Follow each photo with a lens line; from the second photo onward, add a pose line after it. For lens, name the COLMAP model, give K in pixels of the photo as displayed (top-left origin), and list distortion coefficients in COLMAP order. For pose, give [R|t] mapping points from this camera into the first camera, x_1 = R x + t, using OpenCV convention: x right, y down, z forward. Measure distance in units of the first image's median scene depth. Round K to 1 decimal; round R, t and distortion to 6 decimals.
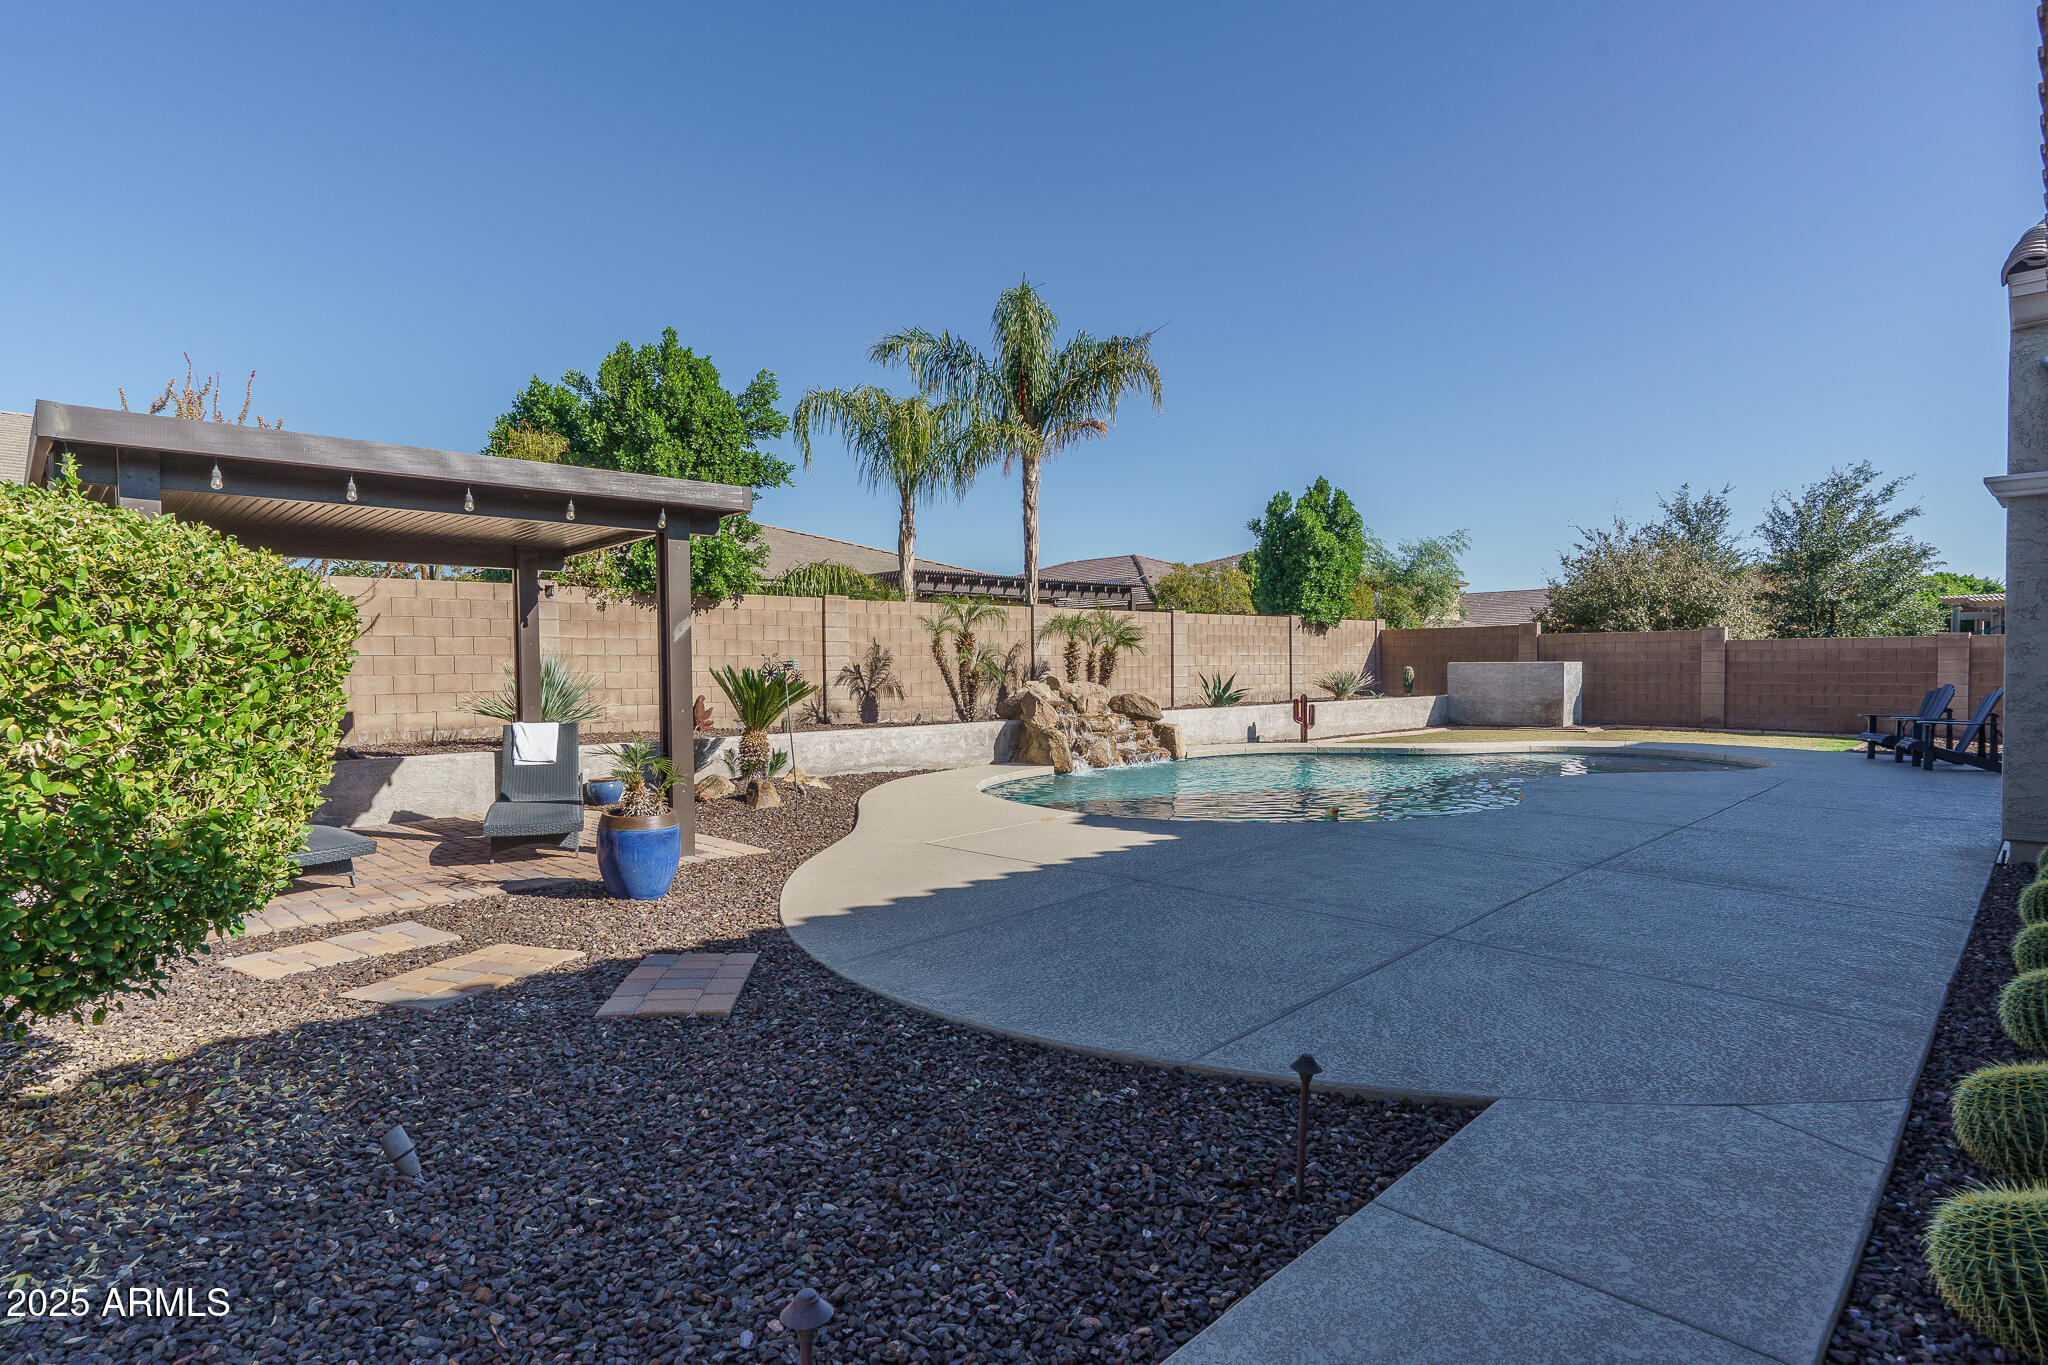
lens RADIAL K [[1046.2, 0, 1023.9], [0, 1046.2, 692.9], [0, 0, 1]] dist [0.003889, 0.003930]
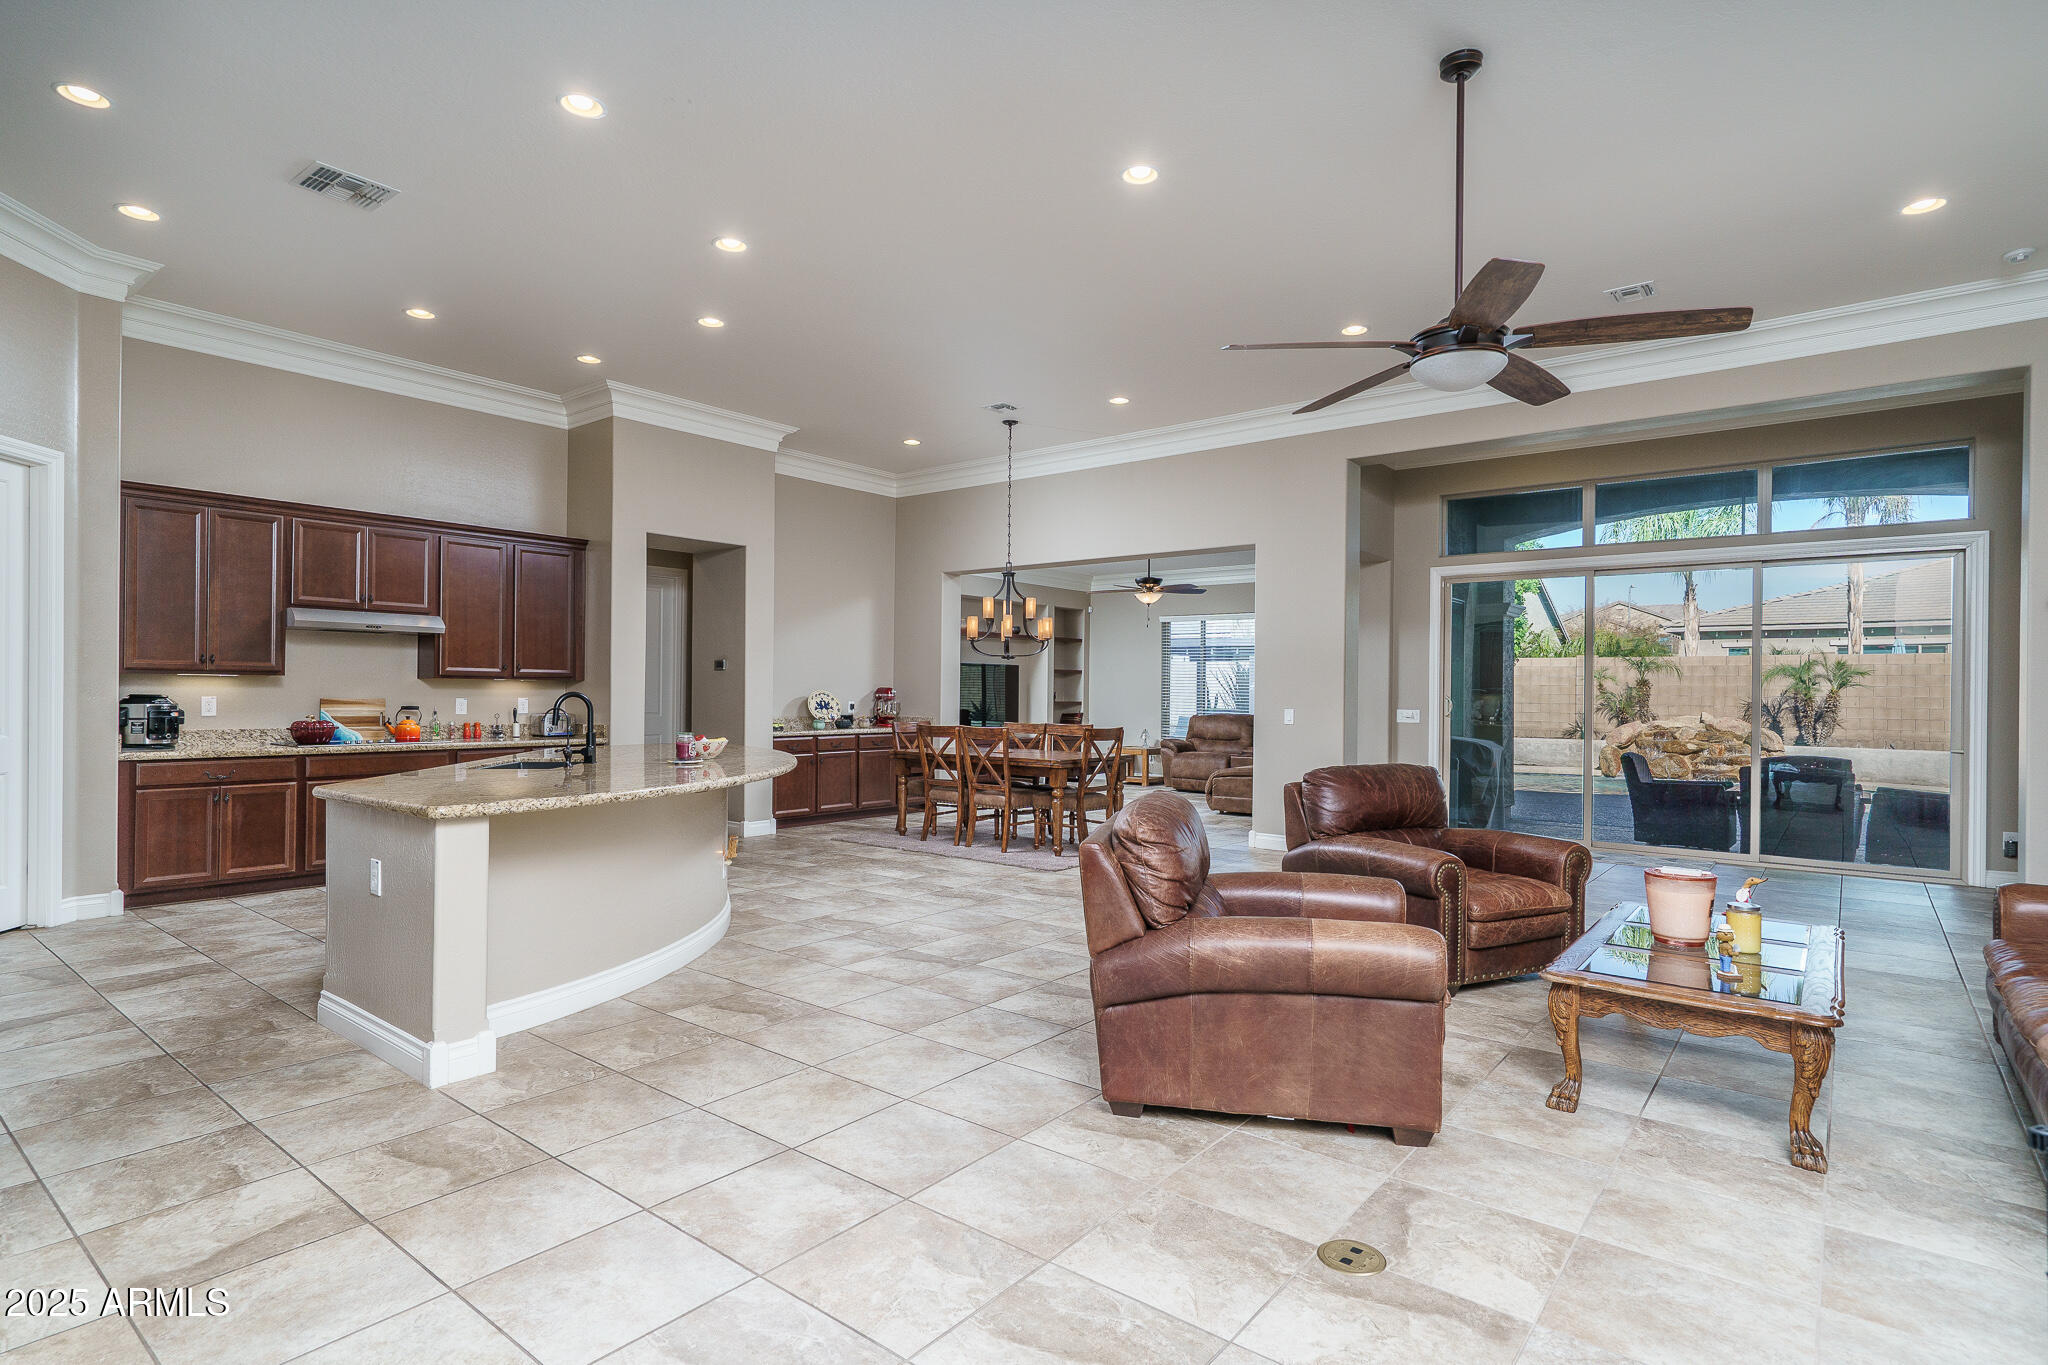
lens RADIAL K [[1046.2, 0, 1019.8], [0, 1046.2, 684.8], [0, 0, 1]] dist [0.003889, 0.003930]
pose [[0.112208, 0.000160, -0.993685, 1.049045], [-0.037932, 0.999272, -0.004122, -0.010826], [0.992960, 0.038155, 0.112132, 0.005802]]
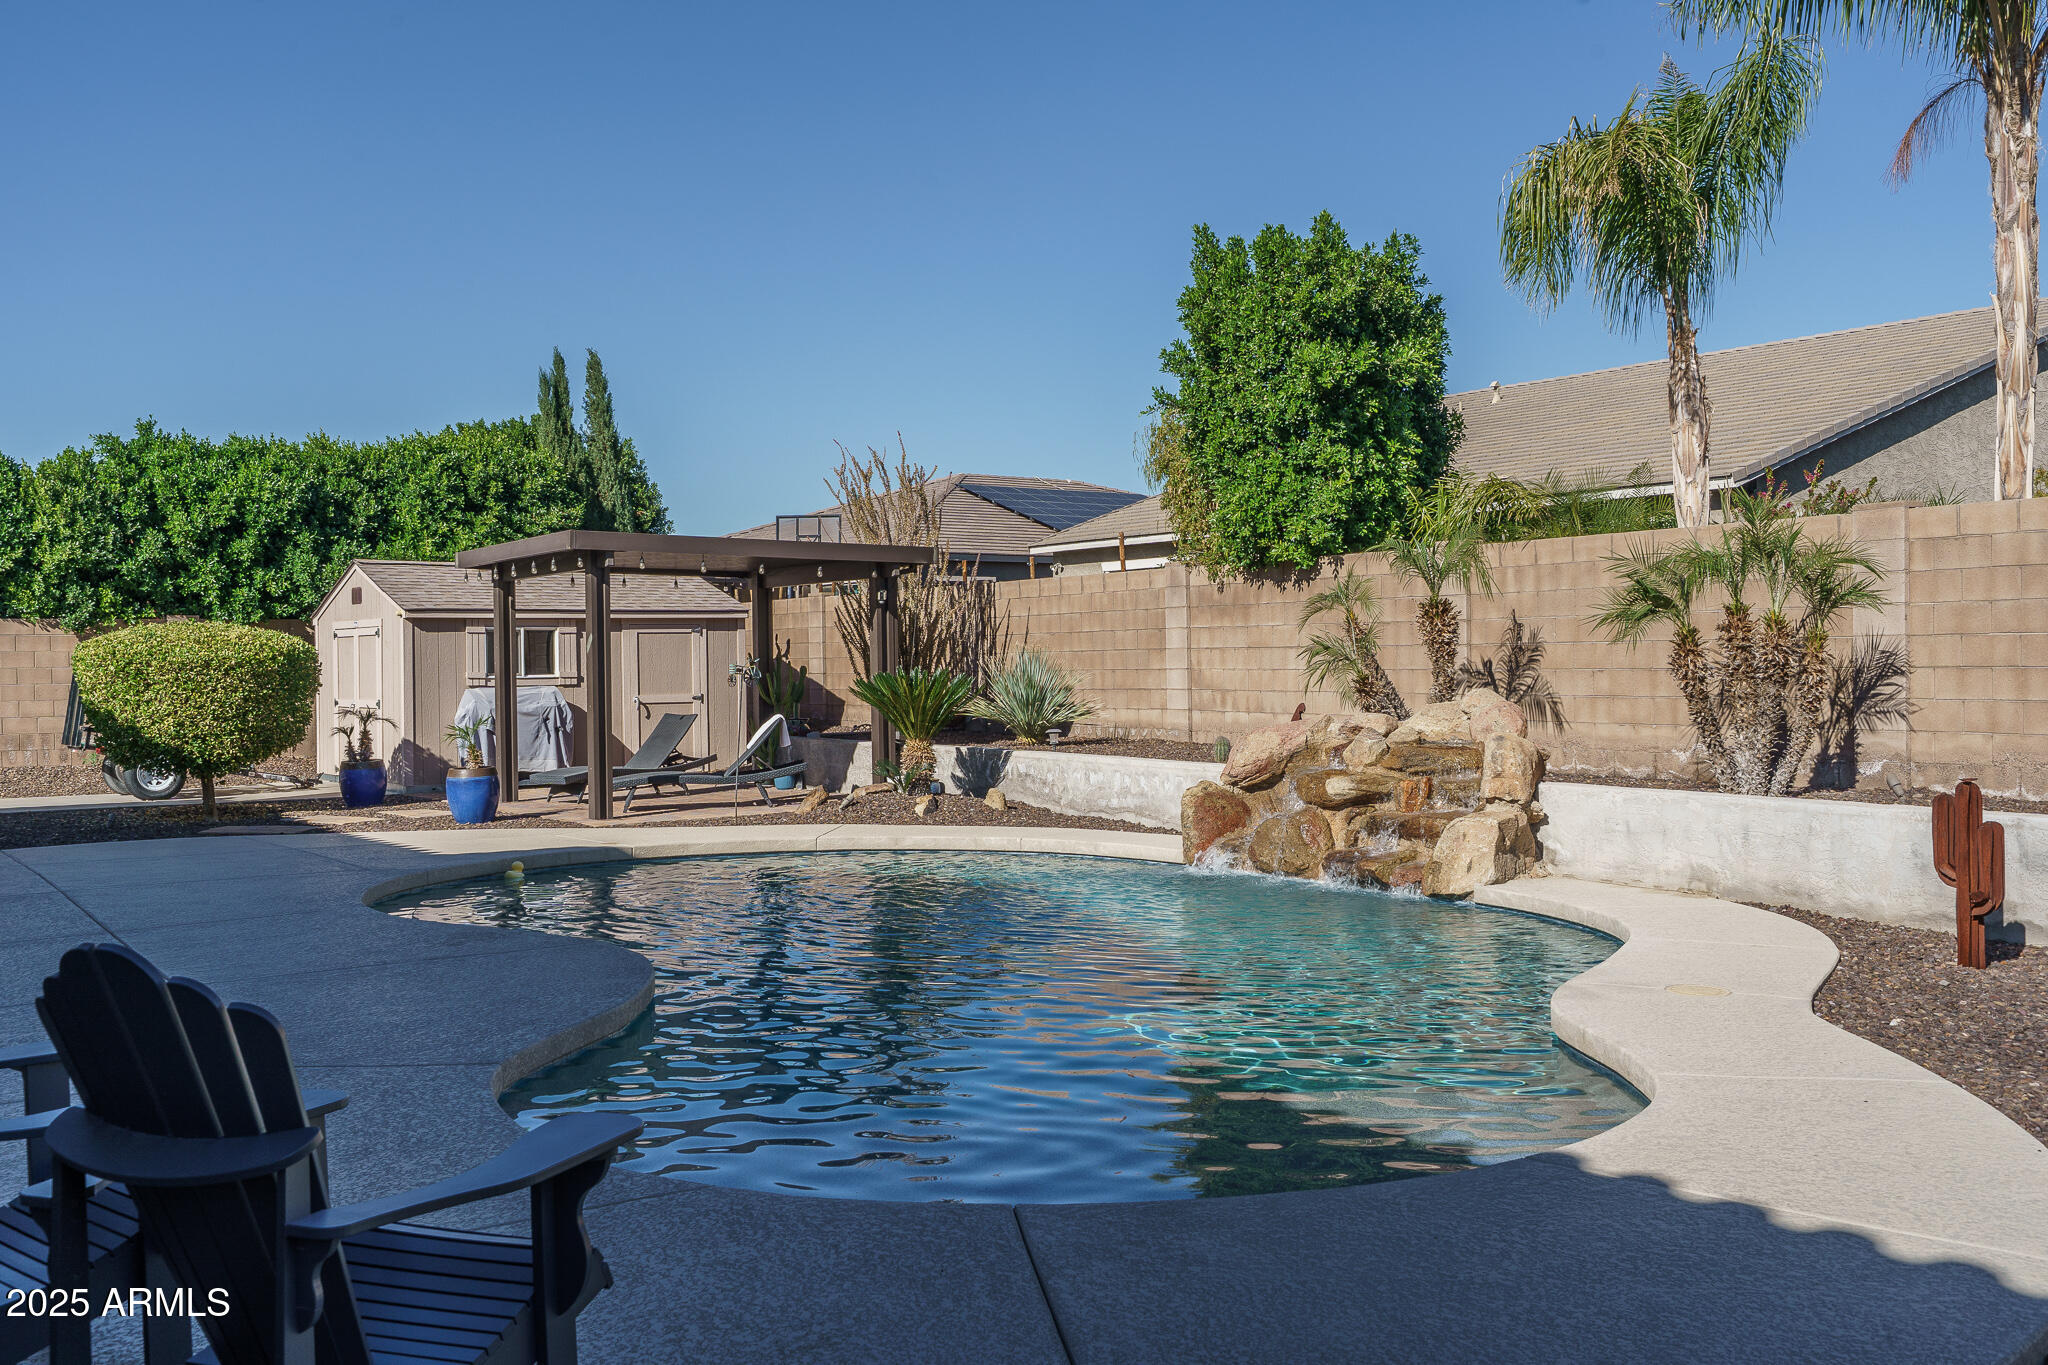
lens RADIAL K [[1978.6, 0, 1010.2], [0, 1978.6, 677.8], [0, 0, 1]] dist [0.008057, 0.000000]
pose [[-0.233187, 0.019404, -0.972238, 0.794635], [-0.012204, 0.999664, 0.022879, -0.032850], [0.972355, 0.017200, -0.232872, 0.855512]]
